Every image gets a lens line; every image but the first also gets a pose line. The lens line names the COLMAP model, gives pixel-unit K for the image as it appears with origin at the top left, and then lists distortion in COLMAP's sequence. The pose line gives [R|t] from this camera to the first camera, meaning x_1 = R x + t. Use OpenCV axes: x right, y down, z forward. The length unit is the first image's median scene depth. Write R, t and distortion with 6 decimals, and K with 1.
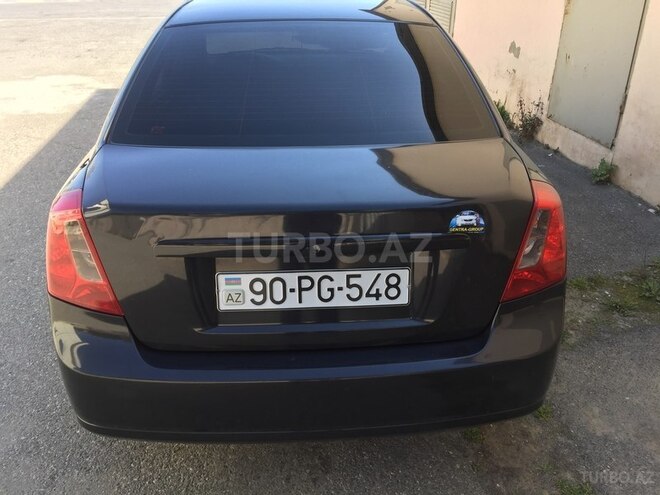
lens RADIAL K [[564.7, 0, 330.1], [0, 564.7, 235.8], [0, 0, 1]] dist [0.093908, -0.129813]
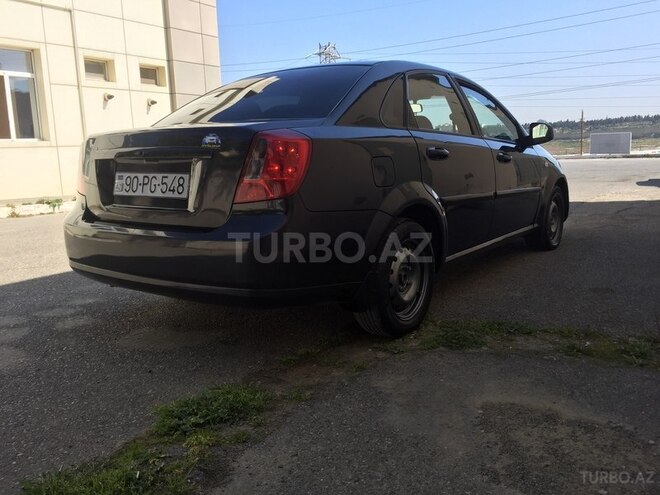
lens RADIAL K [[564.7, 0, 330.1], [0, 564.7, 235.8], [0, 0, 1]] dist [0.093908, -0.129813]
pose [[0.765315, 0.075403, -0.639224, 1.448322], [-0.253844, 0.947978, -0.192094, 0.420972], [0.591486, 0.309276, 0.744643, 0.122629]]
